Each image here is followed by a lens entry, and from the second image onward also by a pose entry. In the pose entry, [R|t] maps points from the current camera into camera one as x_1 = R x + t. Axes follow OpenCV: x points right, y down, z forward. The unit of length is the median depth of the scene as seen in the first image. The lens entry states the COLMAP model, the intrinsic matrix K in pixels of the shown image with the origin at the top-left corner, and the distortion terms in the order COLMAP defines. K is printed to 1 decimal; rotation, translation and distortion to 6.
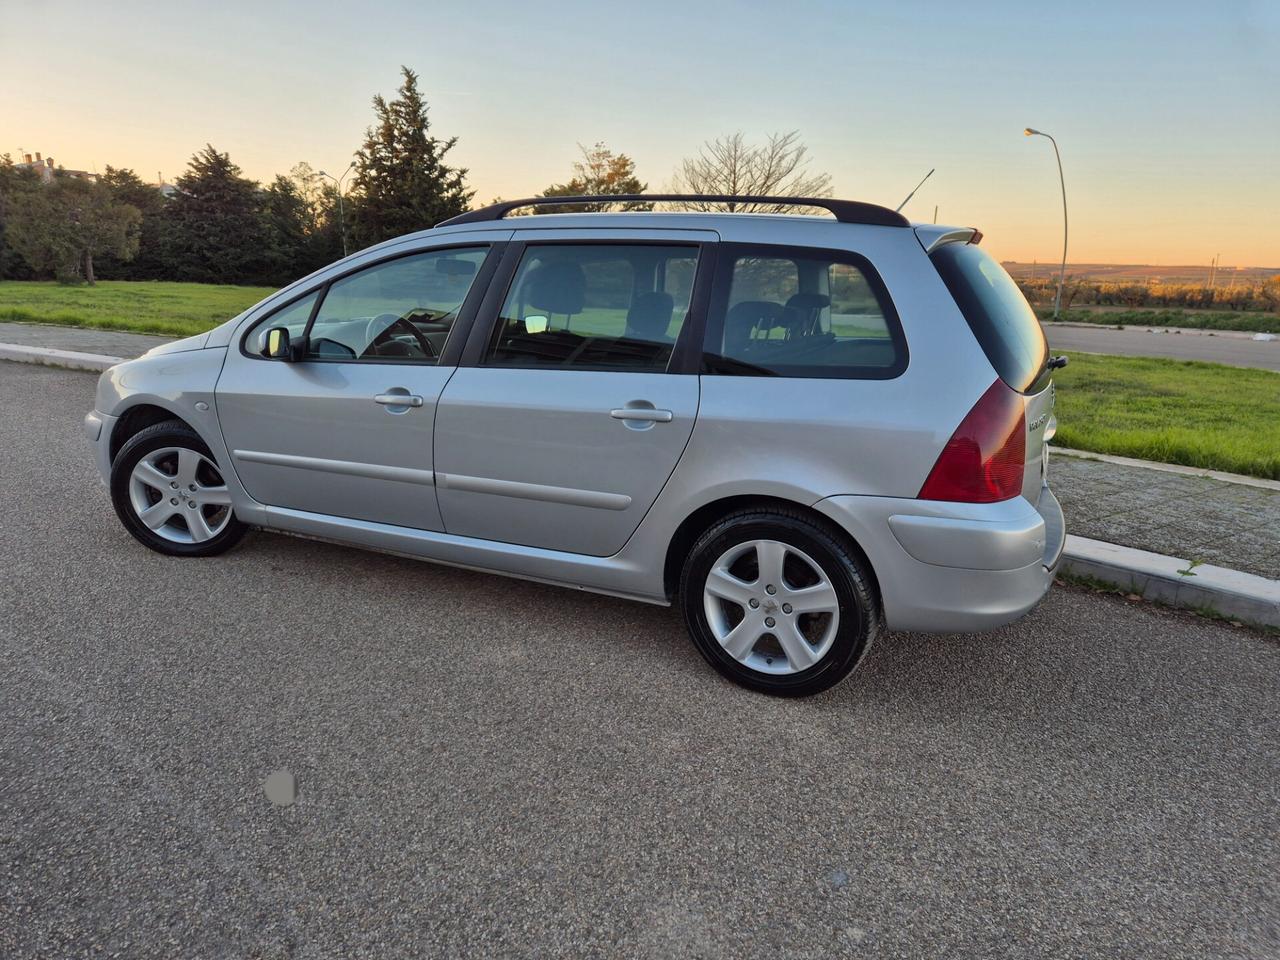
lens RADIAL K [[861.6, 0, 645.9], [0, 861.6, 487.5], [0, 0, 1]] dist [0.084186, -0.076734]
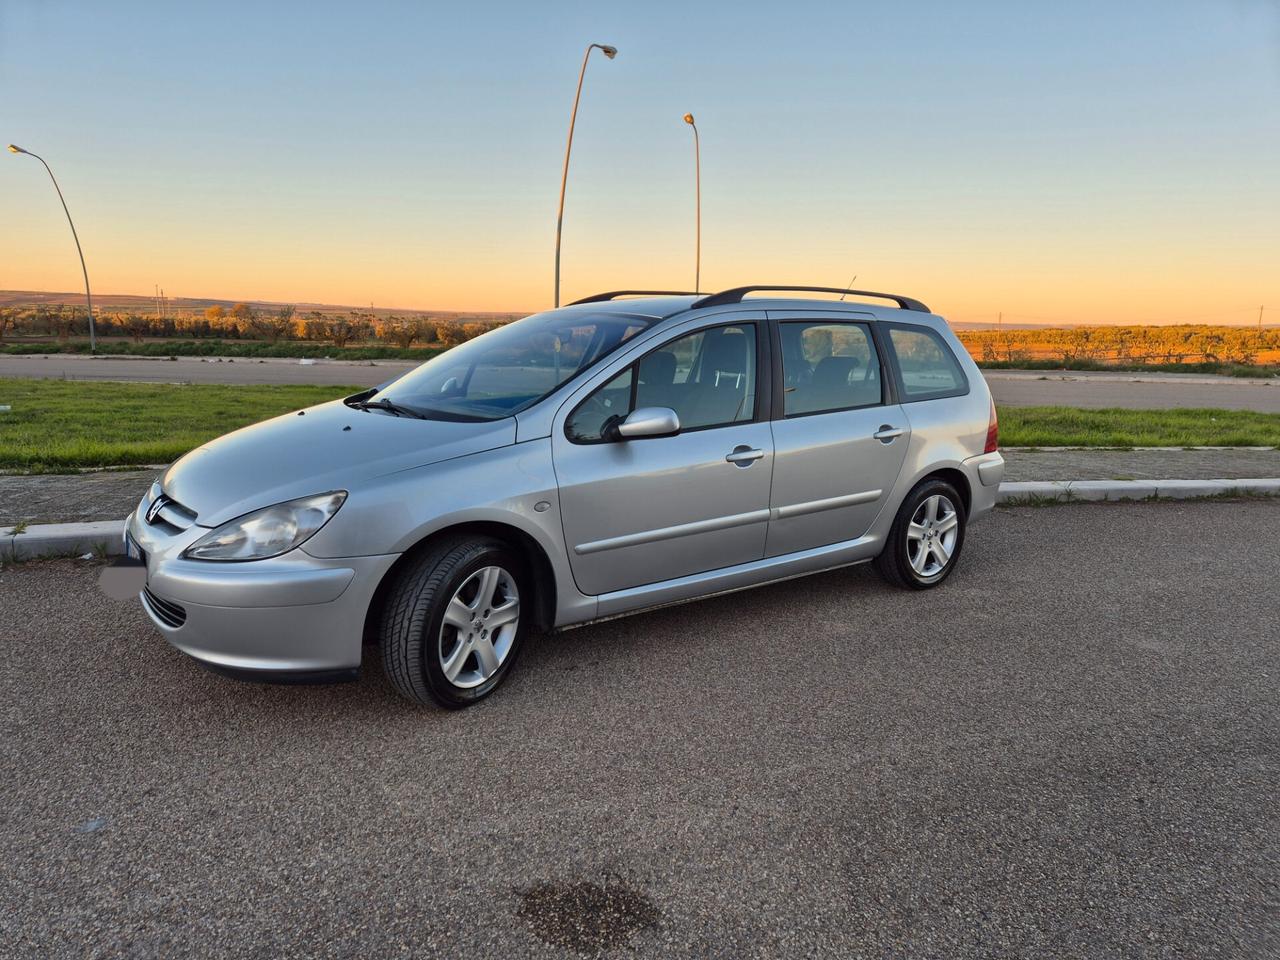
lens RADIAL K [[853.3, 0, 643.4], [0, 853.3, 499.7], [0, 0, 1]] dist [0.088184, -0.078614]
pose [[0.473412, -0.189359, 0.860247, -1.047299], [0.203085, 0.973772, 0.102587, -0.146920], [-0.857110, 0.126137, 0.499451, 0.439320]]
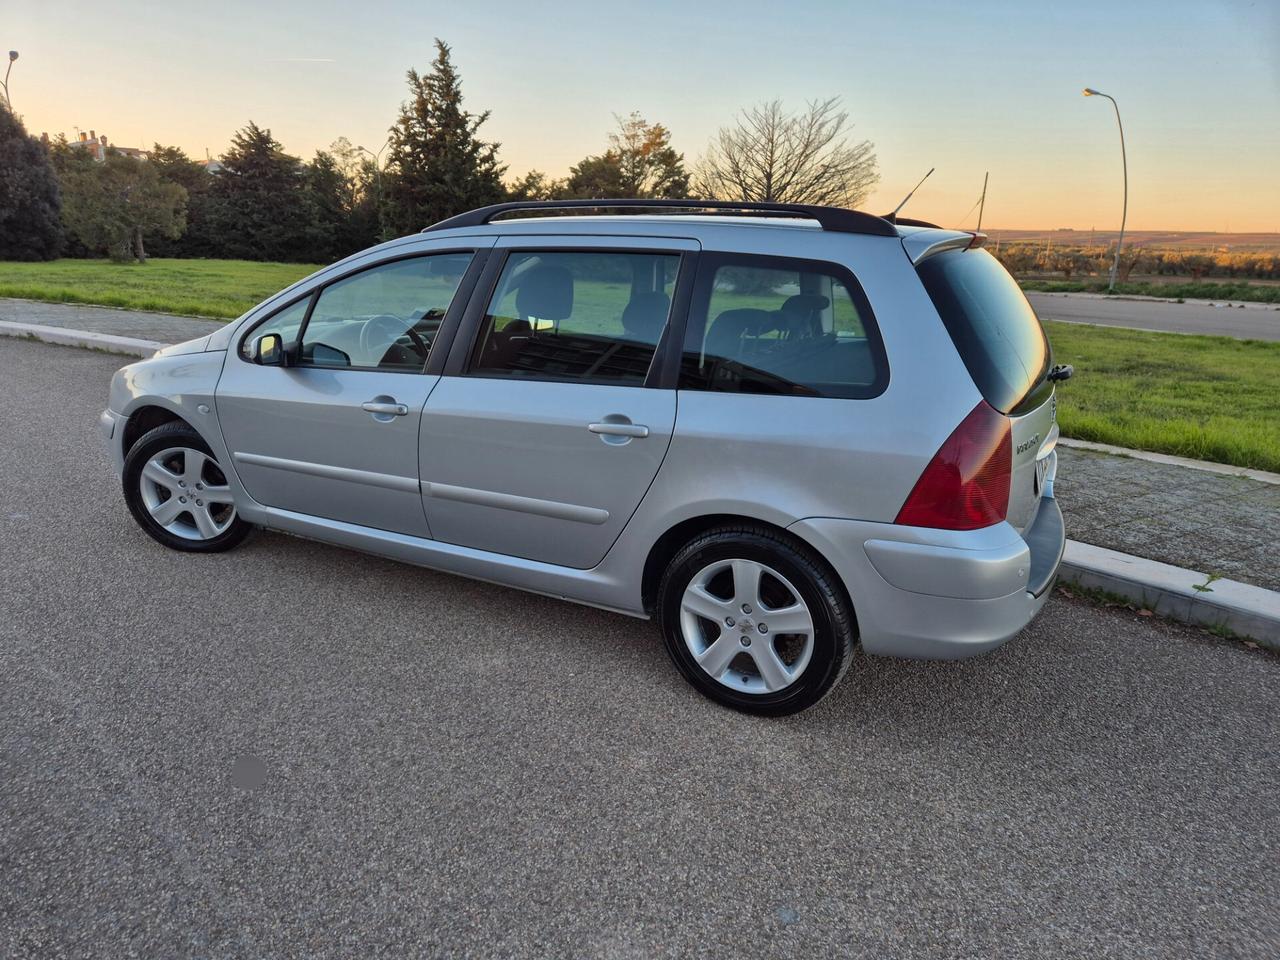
lens RADIAL K [[857.7, 0, 620.6], [0, 857.7, 507.2], [0, 0, 1]] dist [0.079958, -0.071248]
pose [[0.997536, 0.013781, -0.068783, 0.045780], [-0.010163, 0.998560, 0.052684, -0.032664], [0.069410, -0.051855, 0.996240, 0.012561]]
